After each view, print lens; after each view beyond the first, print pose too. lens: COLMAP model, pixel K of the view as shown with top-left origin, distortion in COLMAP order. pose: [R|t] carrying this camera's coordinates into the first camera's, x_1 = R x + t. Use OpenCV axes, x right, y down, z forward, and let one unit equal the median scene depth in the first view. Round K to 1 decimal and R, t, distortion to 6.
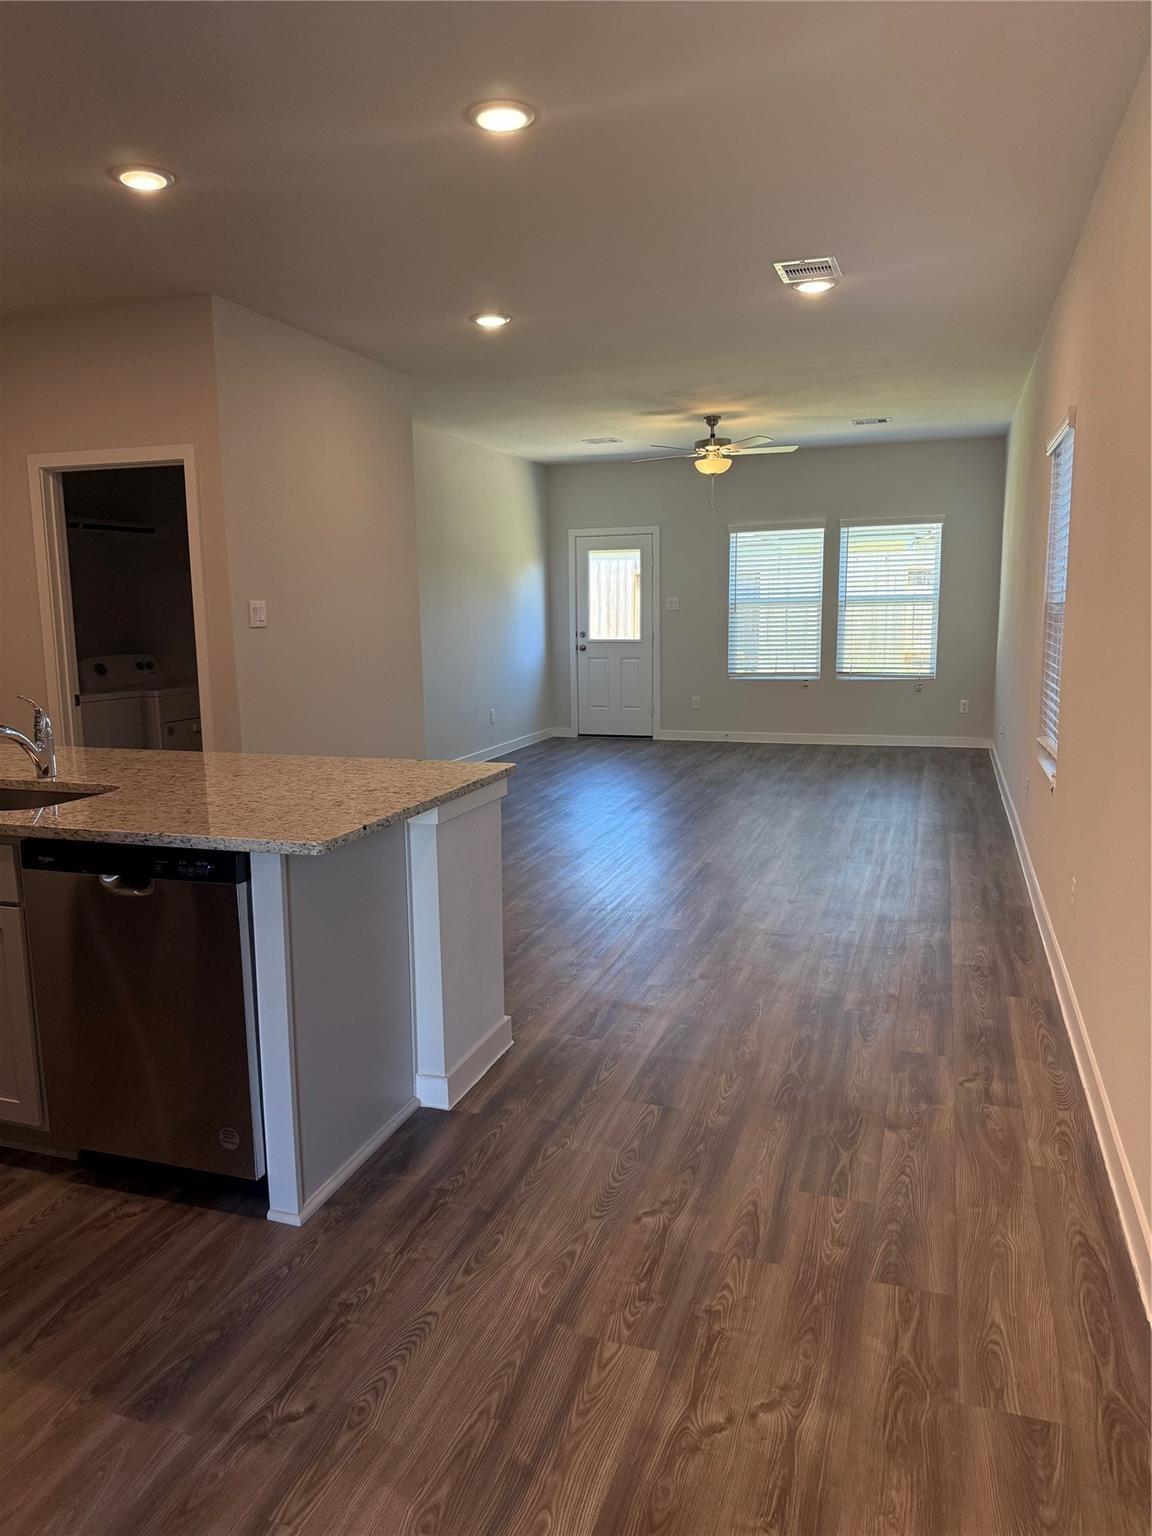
lens RADIAL K [[1089.5, 0, 576.0], [0, 1089.5, 768.0], [0, 0, 1]] dist [0.096853, -0.002115]
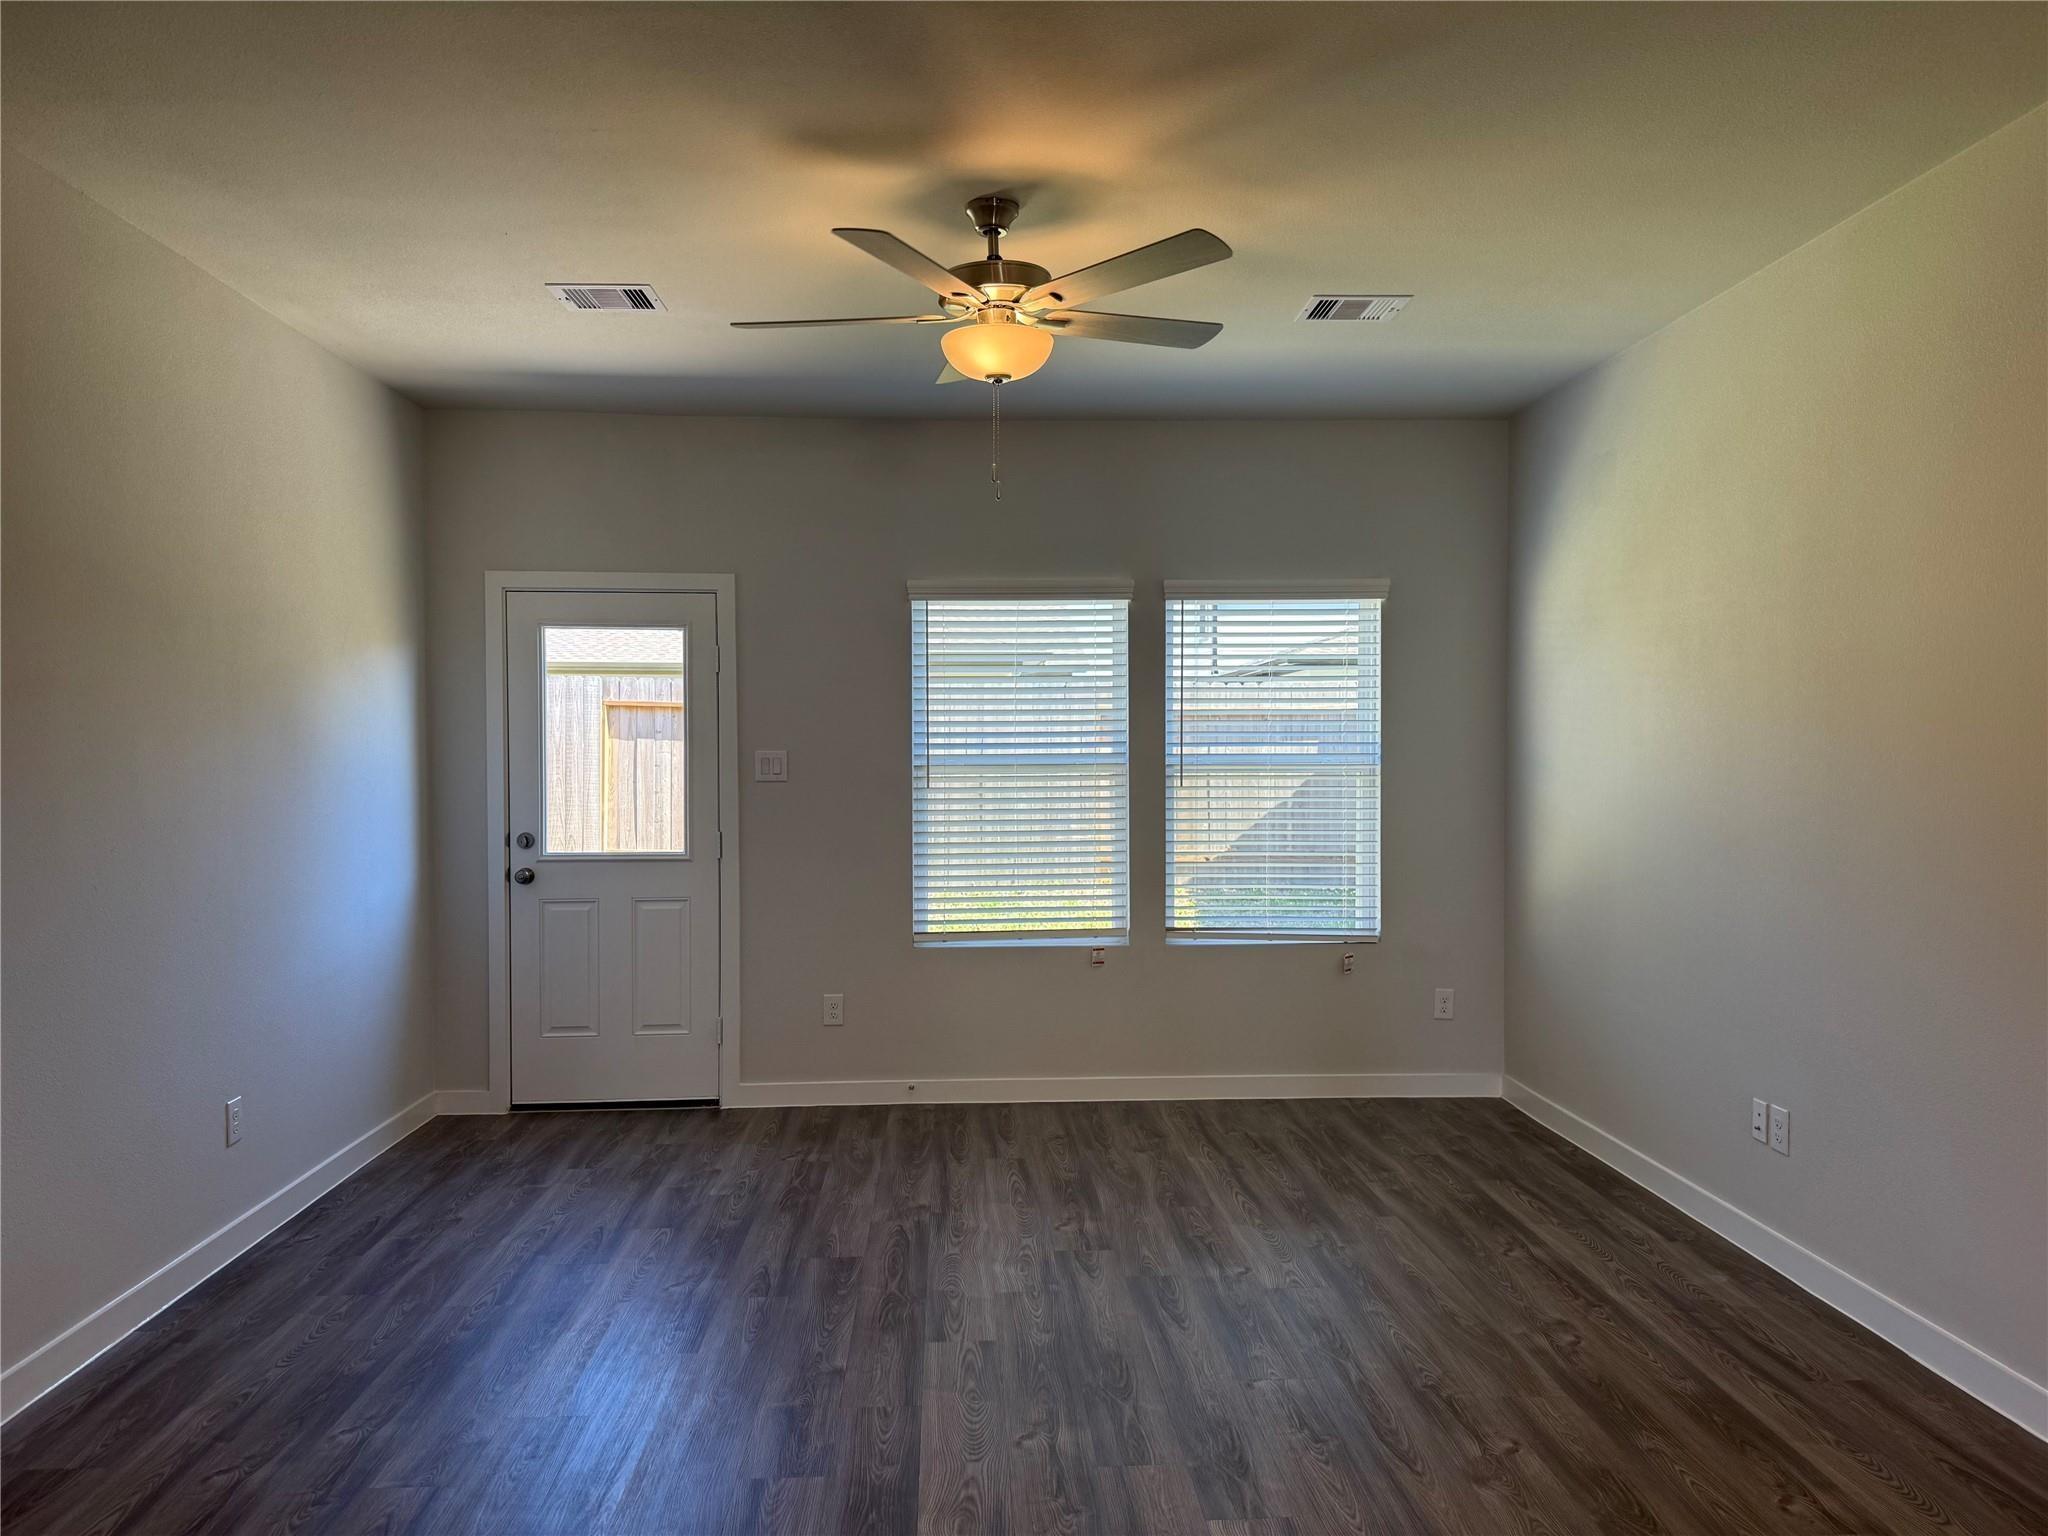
lens RADIAL K [[1452.6, 0, 1028.5], [0, 1452.6, 788.5], [0, 0, 1]] dist [0.096853, -0.002115]
pose [[0.928277, 0.005553, 0.371848, -0.022937], [0.045443, 0.990702, -0.128238, -0.070297], [-0.369103, 0.135938, 0.919393, 0.485025]]
